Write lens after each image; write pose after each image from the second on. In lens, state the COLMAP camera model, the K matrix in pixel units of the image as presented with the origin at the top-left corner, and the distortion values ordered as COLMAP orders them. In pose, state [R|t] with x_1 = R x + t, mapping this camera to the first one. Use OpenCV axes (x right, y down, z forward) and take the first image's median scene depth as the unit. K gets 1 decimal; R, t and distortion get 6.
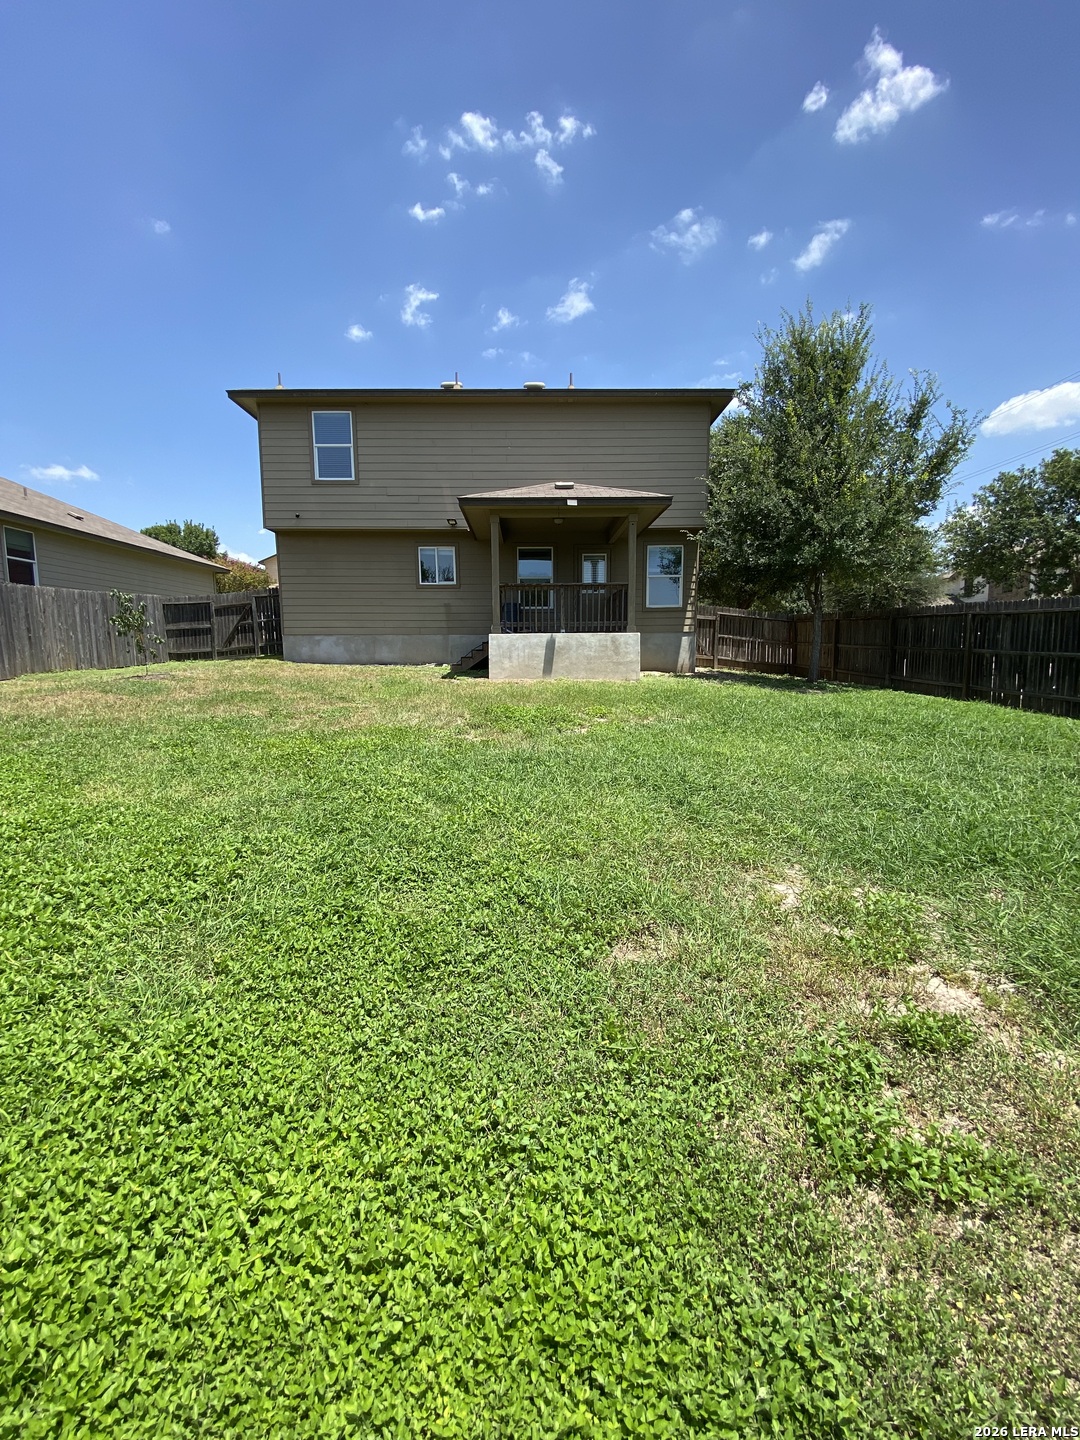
lens RADIAL K [[581.7, 0, 540.0], [0, 581.7, 720.0], [0, 0, 1]] dist [0.051215, -0.039561]
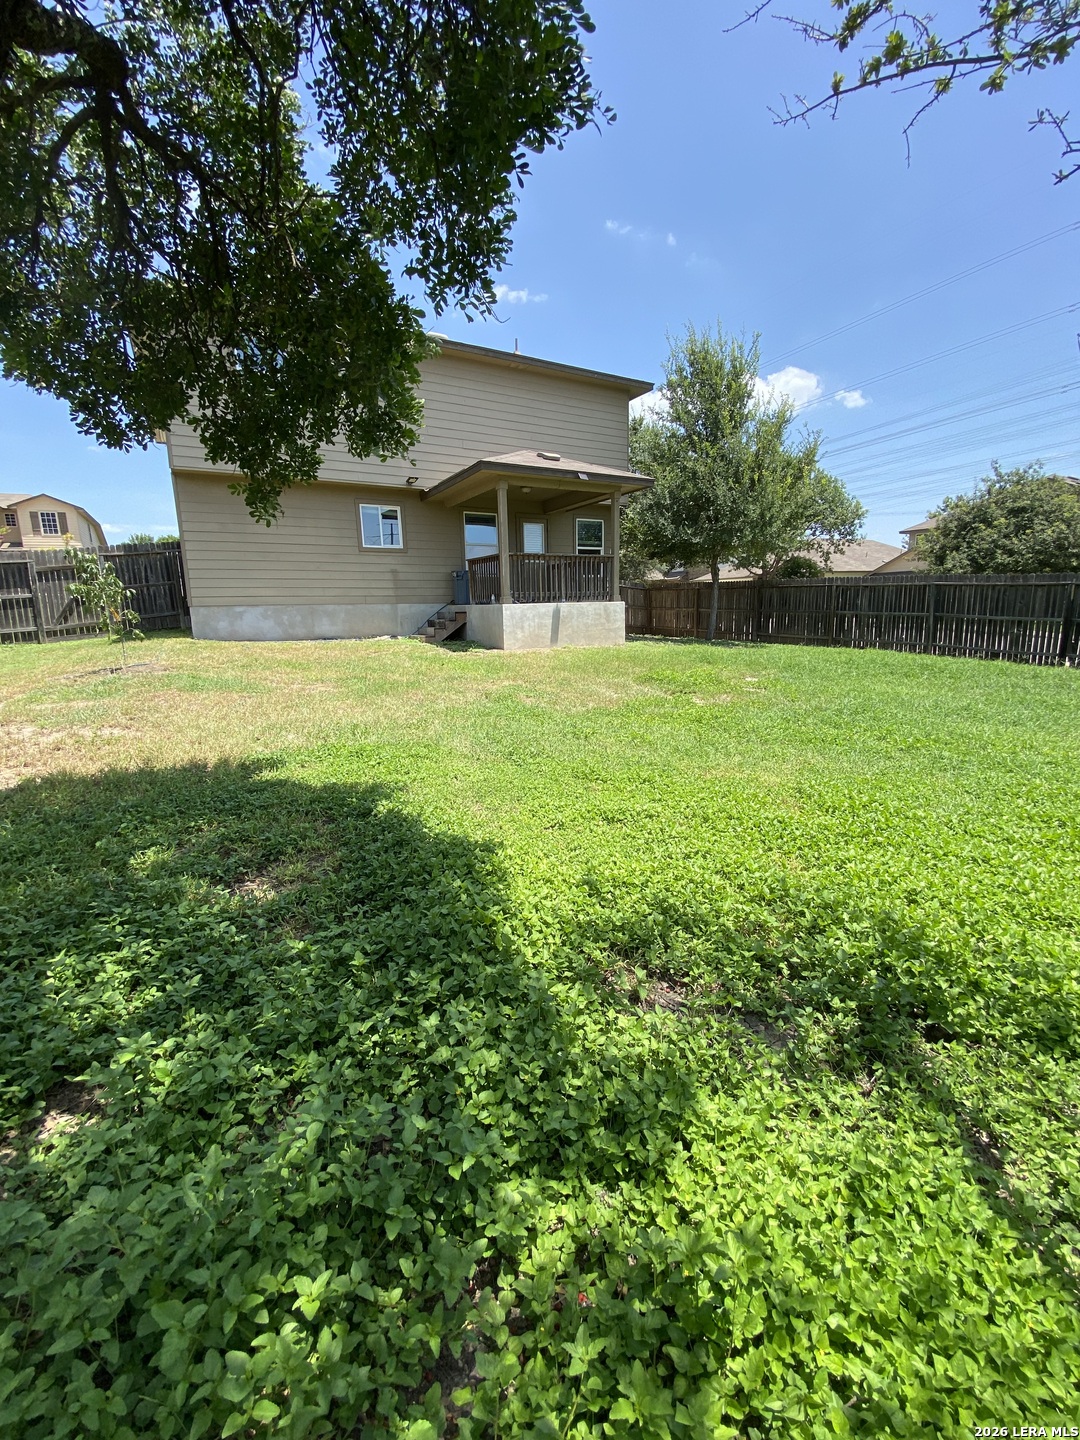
lens RADIAL K [[581.7, 0, 540.0], [0, 581.7, 720.0], [0, 0, 1]] dist [0.051215, -0.039561]
pose [[0.870506, -0.109560, 0.479808, -0.496944], [0.077052, 0.993224, 0.087000, -0.031973], [-0.486089, -0.038763, 0.873049, 0.091916]]
